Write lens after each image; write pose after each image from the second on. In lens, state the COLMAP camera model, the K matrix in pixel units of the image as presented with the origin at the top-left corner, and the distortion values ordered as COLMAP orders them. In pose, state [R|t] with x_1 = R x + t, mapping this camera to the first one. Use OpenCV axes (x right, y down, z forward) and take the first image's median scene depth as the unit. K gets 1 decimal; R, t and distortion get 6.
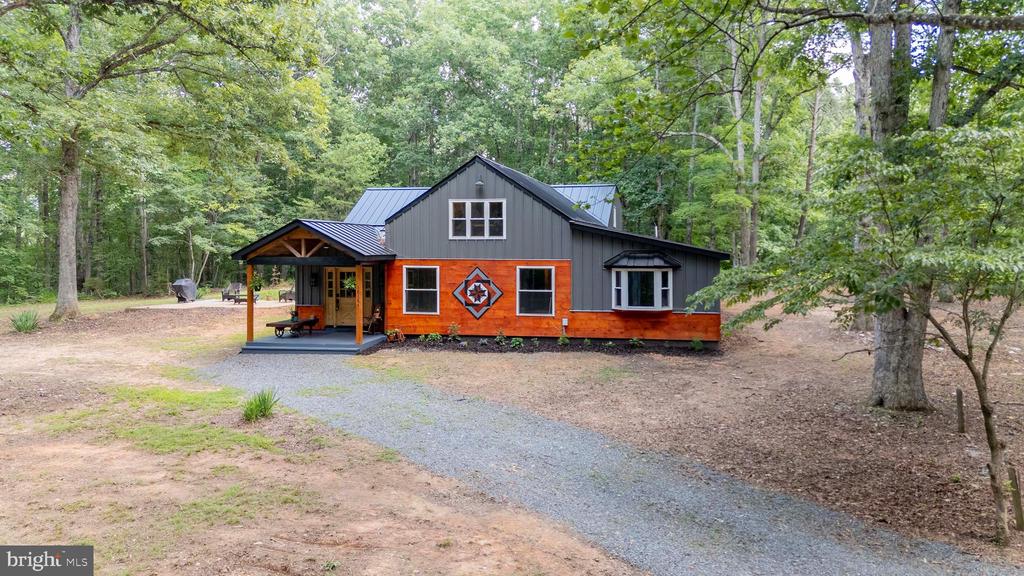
lens RADIAL K [[761.4, 0, 535.4], [0, 761.4, 262.6], [0, 0, 1]] dist [0.183444, -0.276978]
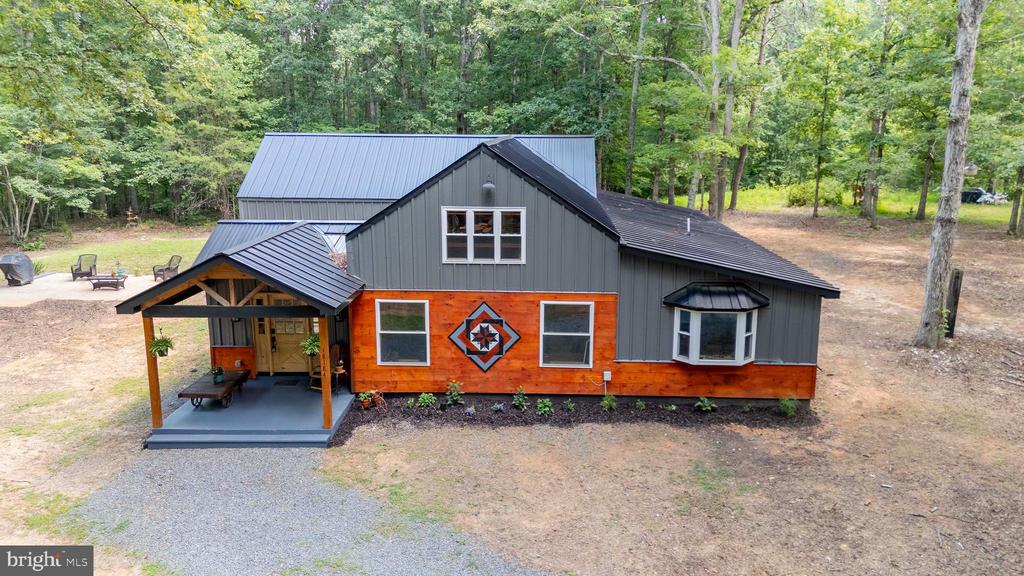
lens RADIAL K [[751.8, 0, 515.9], [0, 751.8, 288.6], [0, 0, 1]] dist [0.130814, -0.092265]
pose [[0.985967, -0.033372, 0.163573, -0.163160], [0.001136, 0.981135, 0.193319, -0.144468], [-0.166939, -0.190420, 0.967405, 0.316646]]
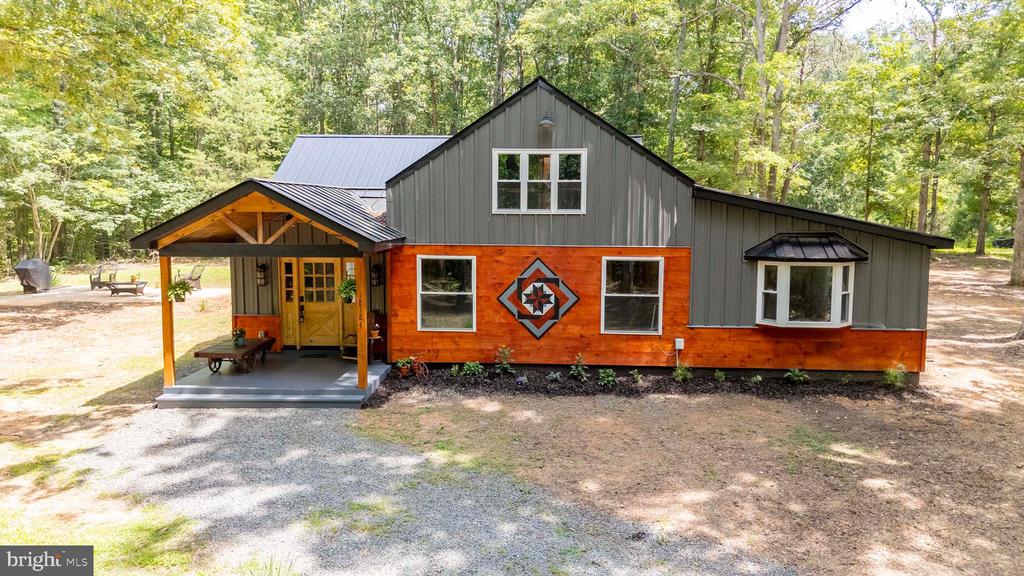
lens RADIAL K [[751.8, 0, 515.9], [0, 751.8, 288.6], [0, 0, 1]] dist [0.130814, -0.092265]
pose [[0.989856, -0.010151, 0.141711, -0.185492], [-0.002070, 0.996308, 0.085824, -0.022895], [-0.142059, -0.085246, 0.986181, 0.384543]]
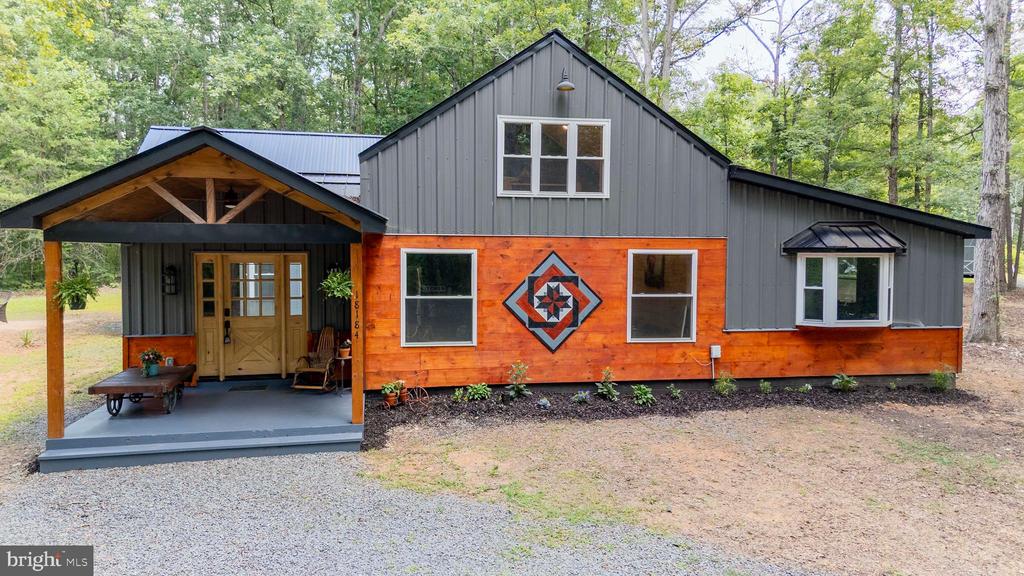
lens RADIAL K [[751.8, 0, 515.9], [0, 751.8, 288.6], [0, 0, 1]] dist [0.130814, -0.092265]
pose [[0.922599, -0.014865, 0.385475, -0.299530], [0.002977, 0.999502, 0.031419, 0.014812], [-0.385750, -0.027839, 0.922183, 0.542377]]
